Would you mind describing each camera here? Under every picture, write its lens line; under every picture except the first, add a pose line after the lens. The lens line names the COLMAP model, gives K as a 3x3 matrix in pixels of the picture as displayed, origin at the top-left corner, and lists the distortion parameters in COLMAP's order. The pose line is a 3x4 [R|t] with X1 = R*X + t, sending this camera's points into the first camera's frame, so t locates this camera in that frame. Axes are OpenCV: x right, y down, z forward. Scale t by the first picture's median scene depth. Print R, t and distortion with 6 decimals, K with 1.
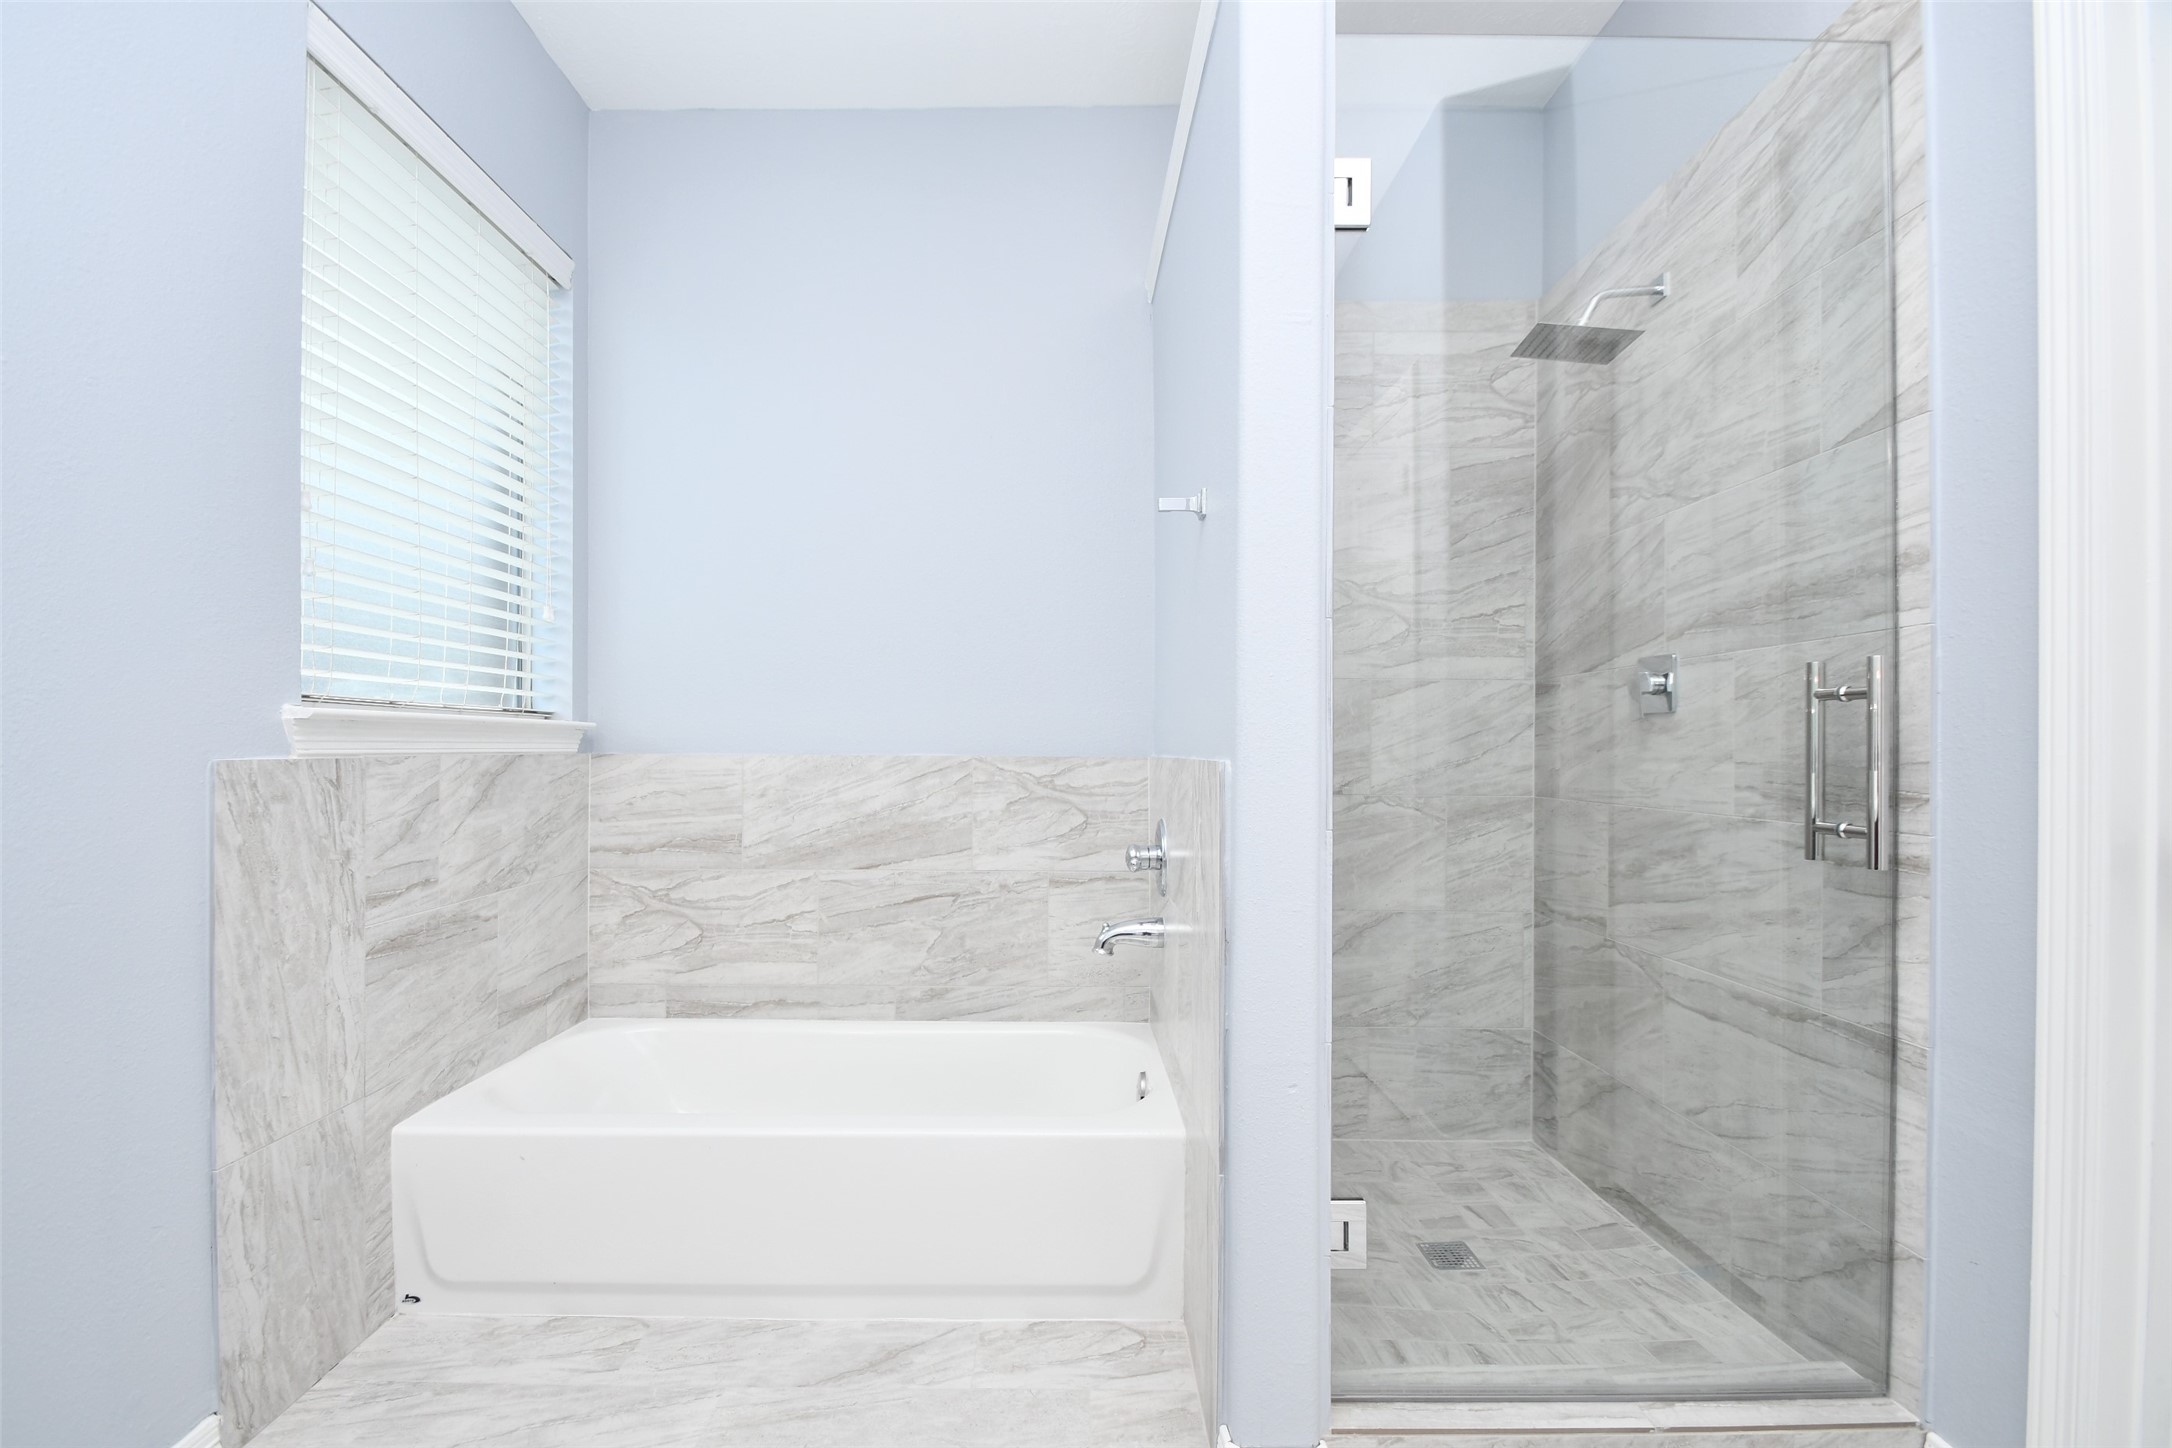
lens RADIAL K [[949.4, 0, 1060.2], [0, 949.4, 748.1], [0, 0, 1]] dist [0.018105, -0.017128]
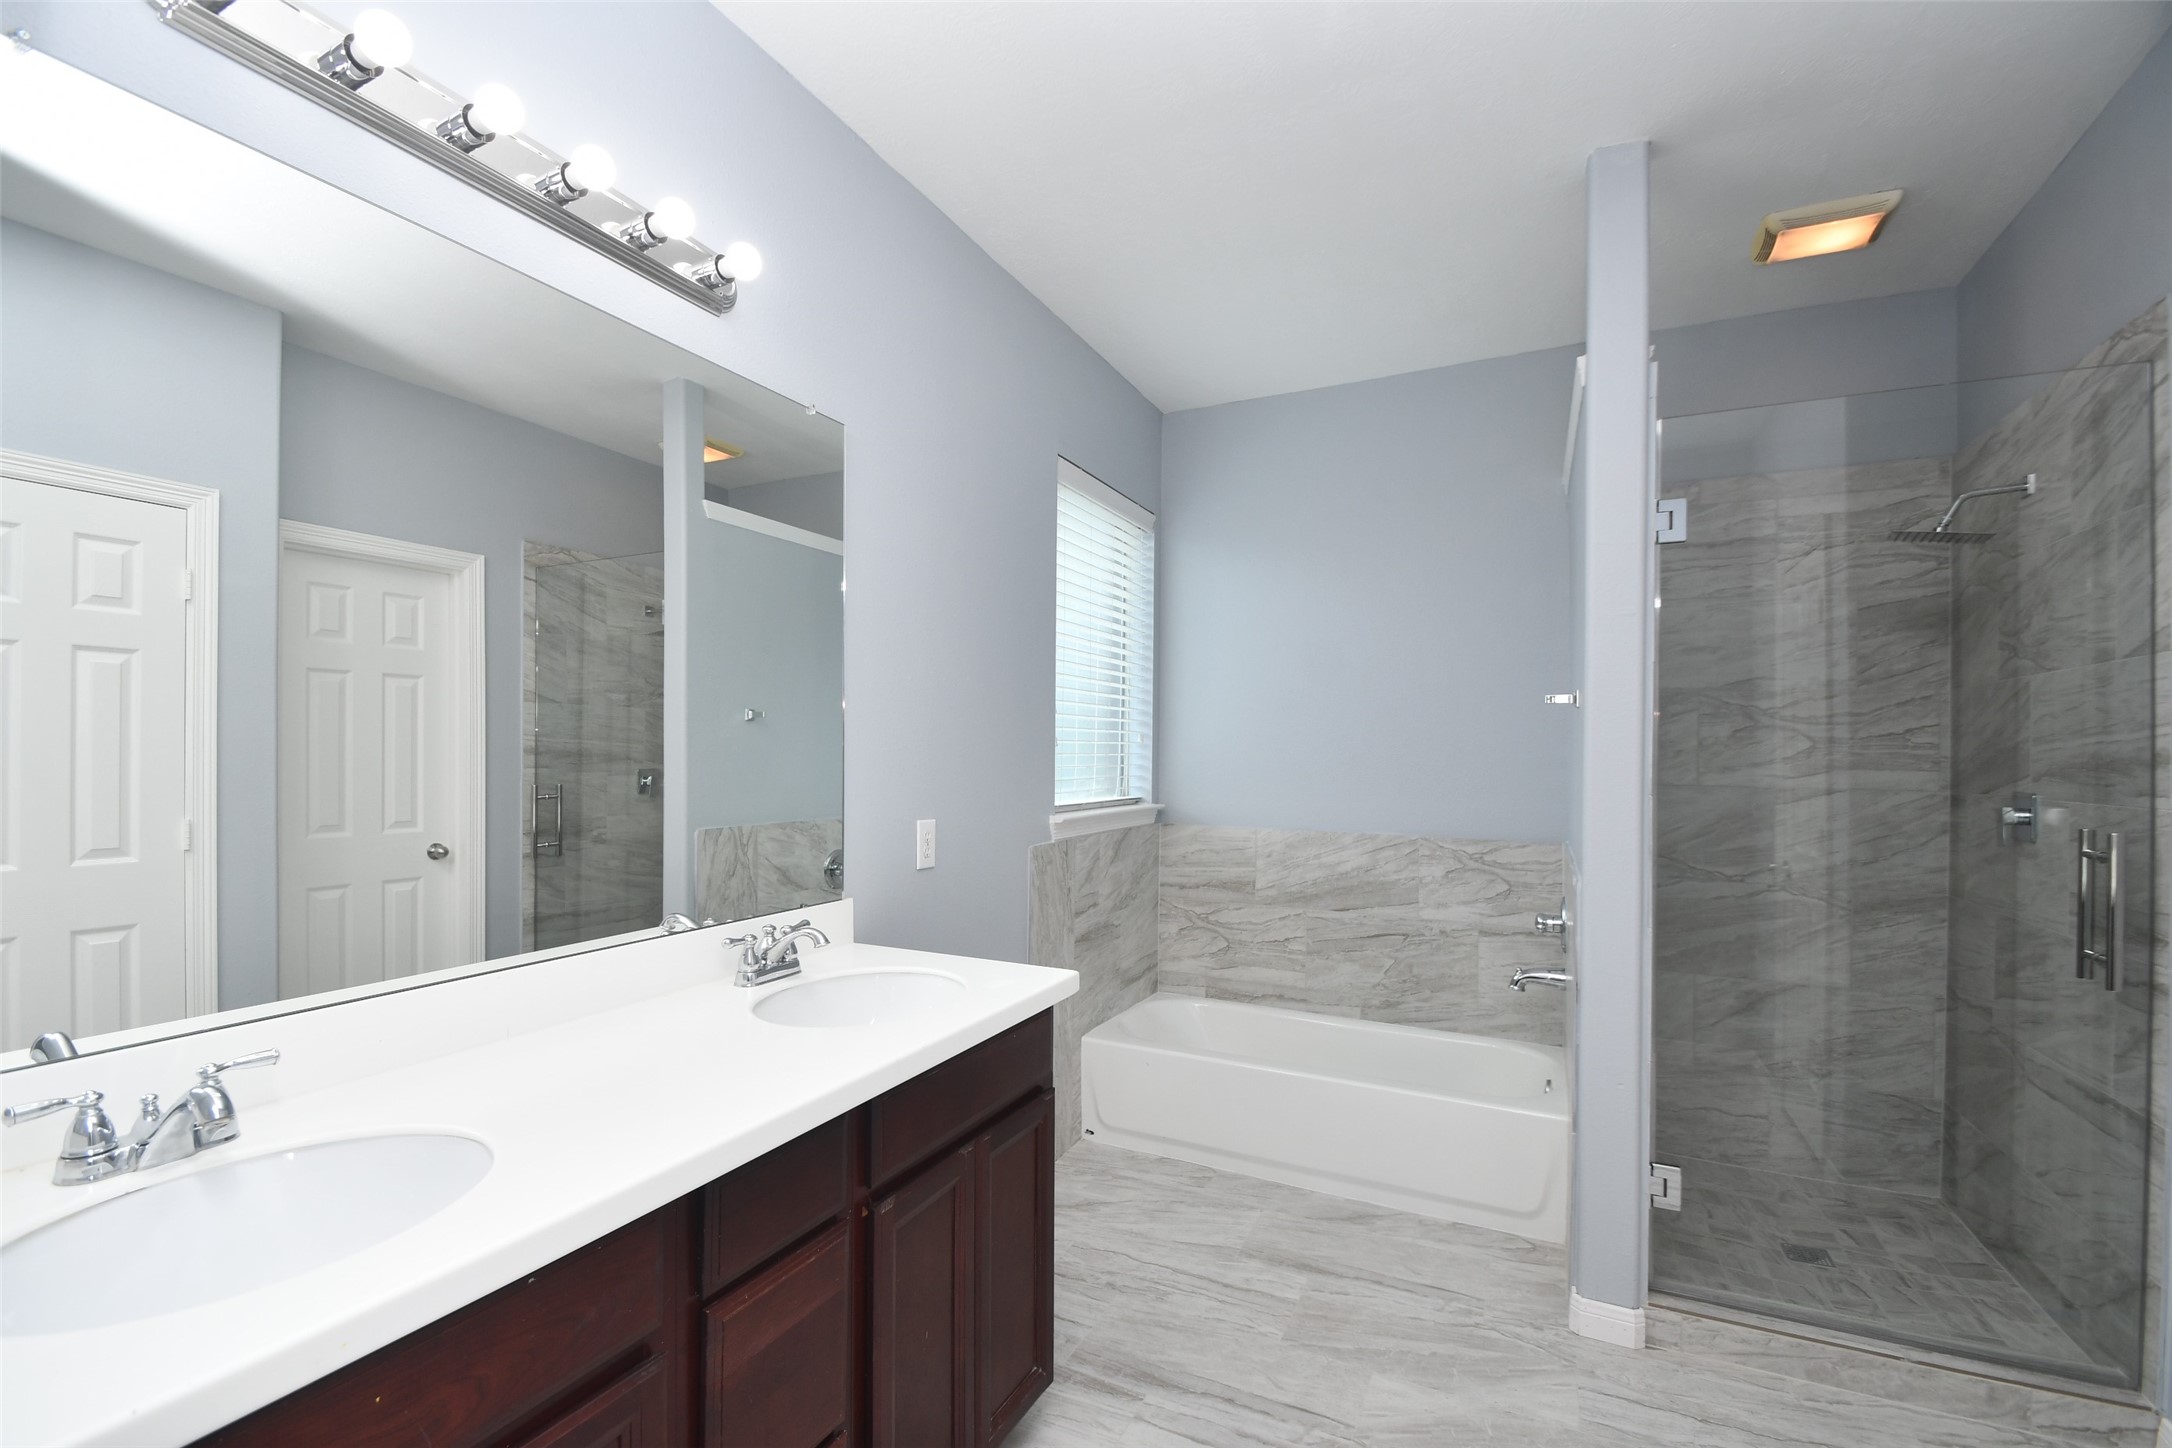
lens RADIAL K [[949.4, 0, 1060.2], [0, 949.4, 748.1], [0, 0, 1]] dist [0.018105, -0.017128]
pose [[0.892759, 0.004070, -0.450516, 0.066638], [-0.007518, 0.999955, -0.005863, -0.110413], [0.450471, 0.008621, 0.892749, -0.488182]]
